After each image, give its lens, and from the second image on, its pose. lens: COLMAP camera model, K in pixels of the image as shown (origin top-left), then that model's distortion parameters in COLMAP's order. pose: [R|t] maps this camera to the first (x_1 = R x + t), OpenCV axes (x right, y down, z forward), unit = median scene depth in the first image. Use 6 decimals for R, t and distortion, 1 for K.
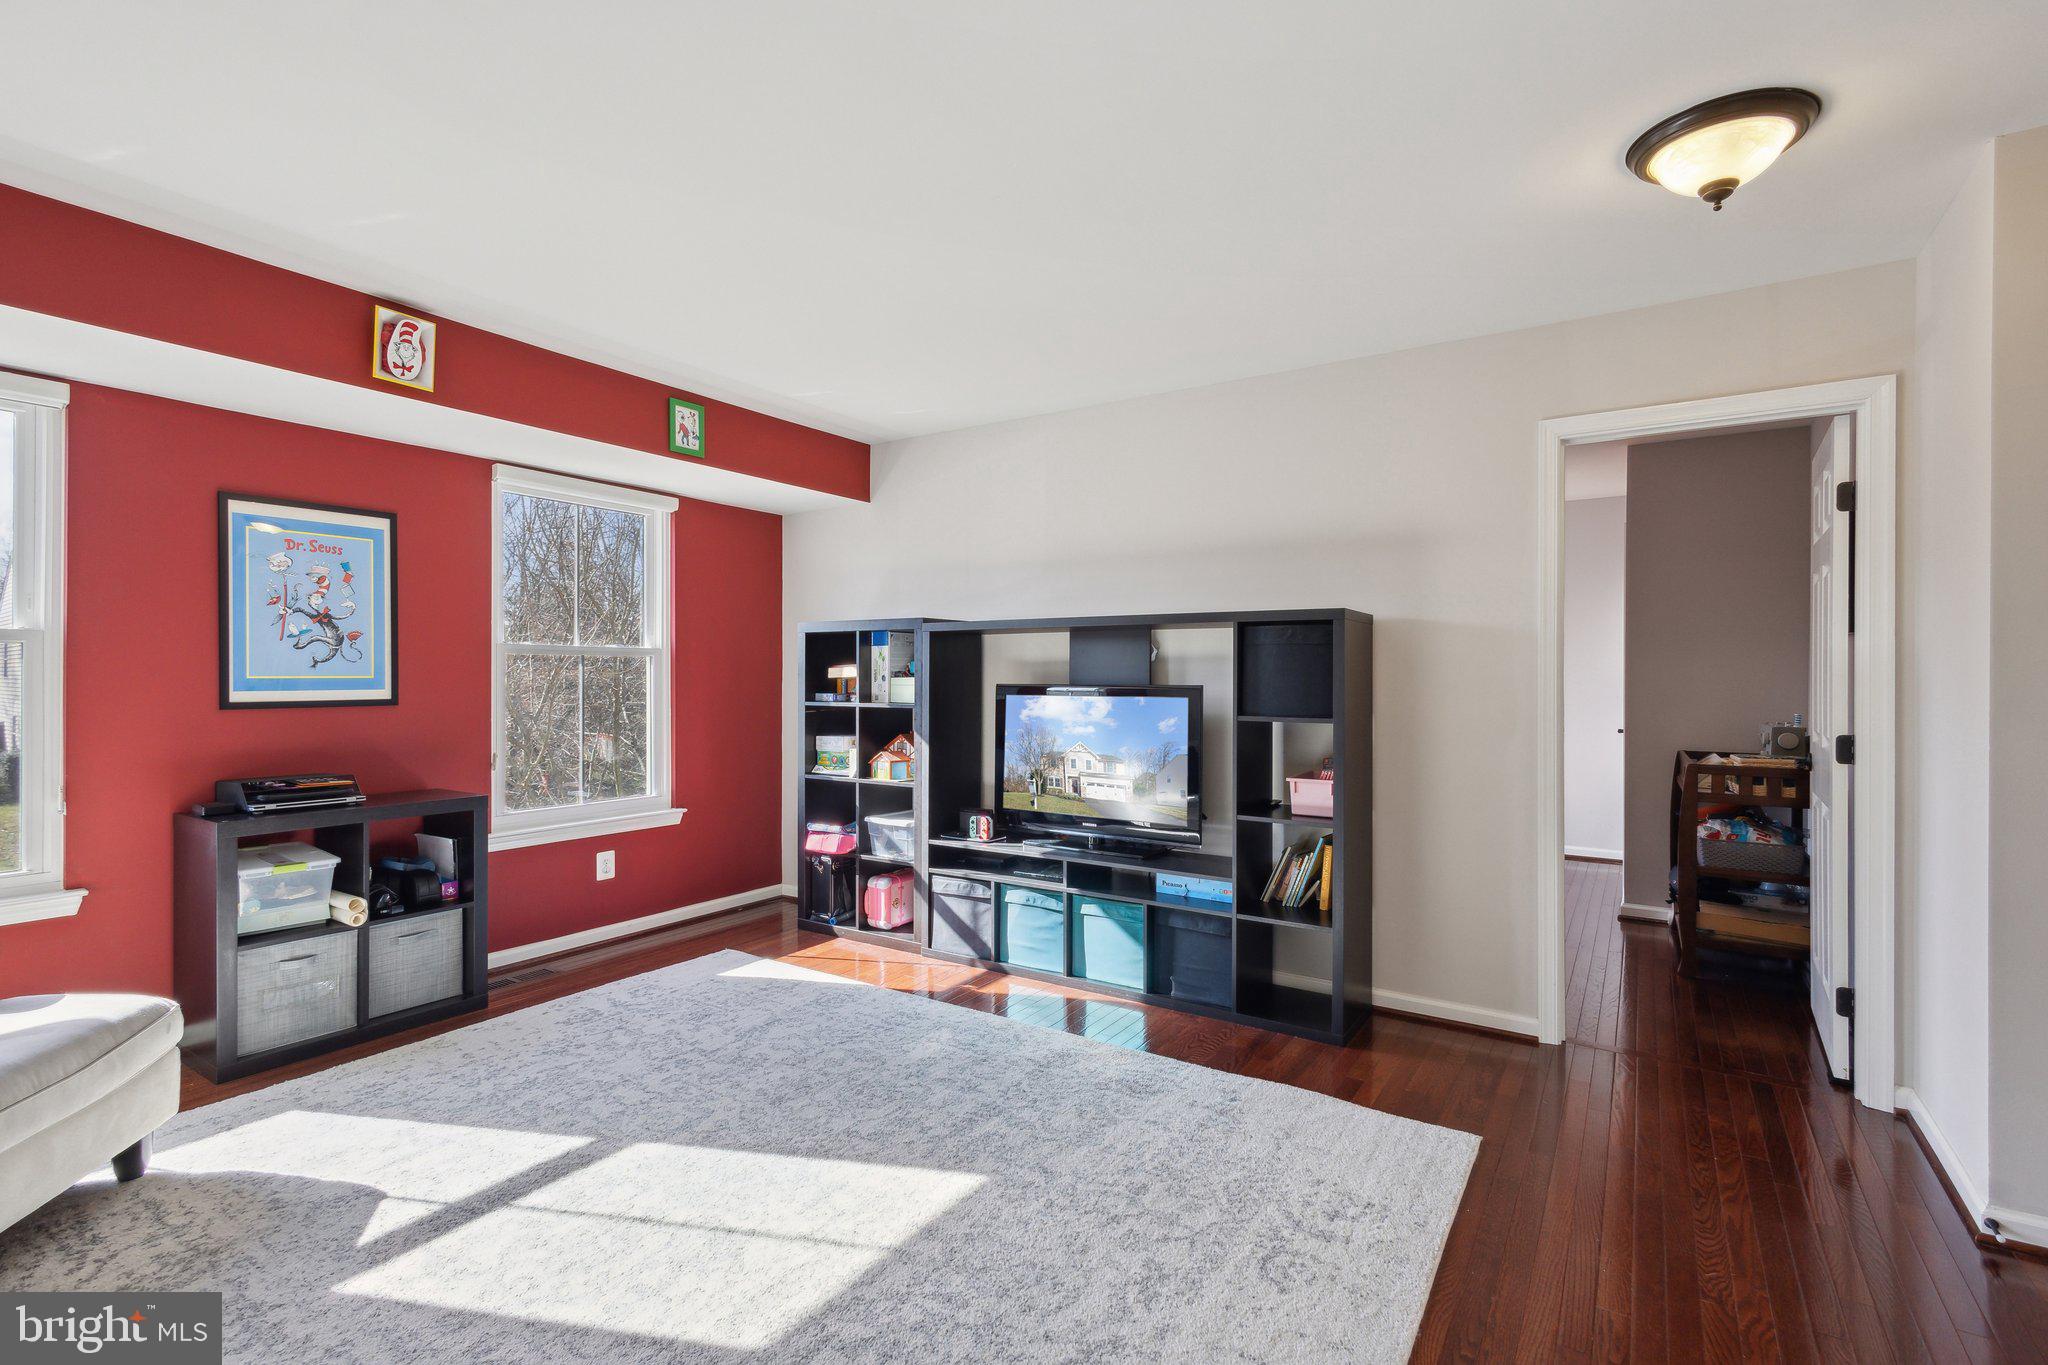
lens RADIAL K [[951.4, 0, 1020.7], [0, 951.4, 678.7], [0, 0, 1]] dist [0.016220, -0.000522]
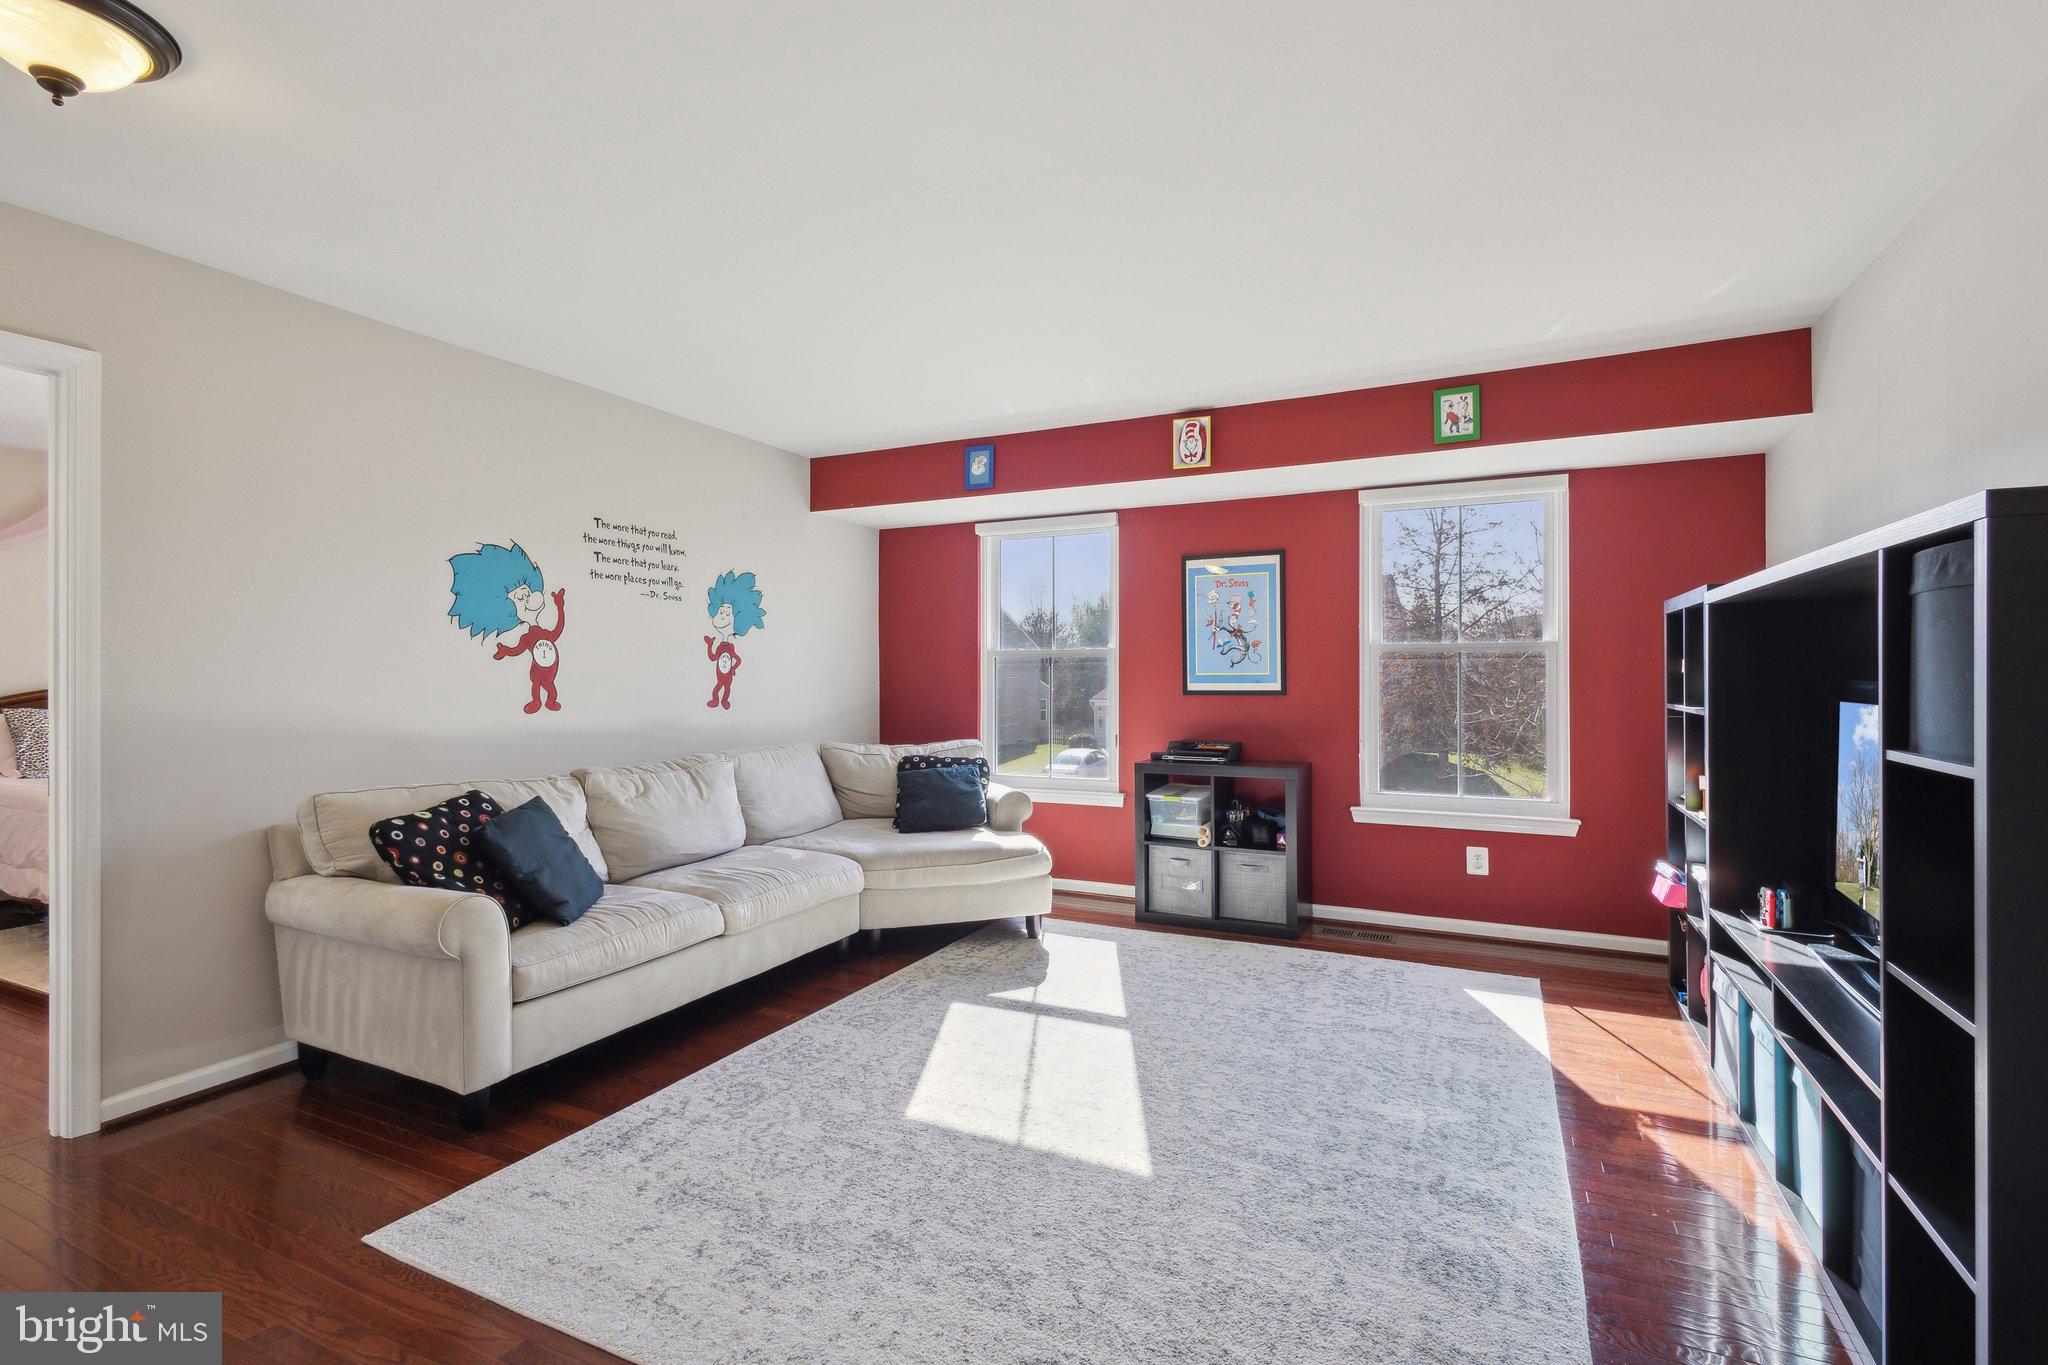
lens RADIAL K [[951.4, 0, 1020.7], [0, 951.4, 678.7], [0, 0, 1]] dist [0.016220, -0.000522]
pose [[0.120089, 0.001318, -0.992762, 0.675809], [0.000980, 0.999998, 0.001446, 0.003103], [0.992763, -0.001147, 0.120088, 0.541525]]
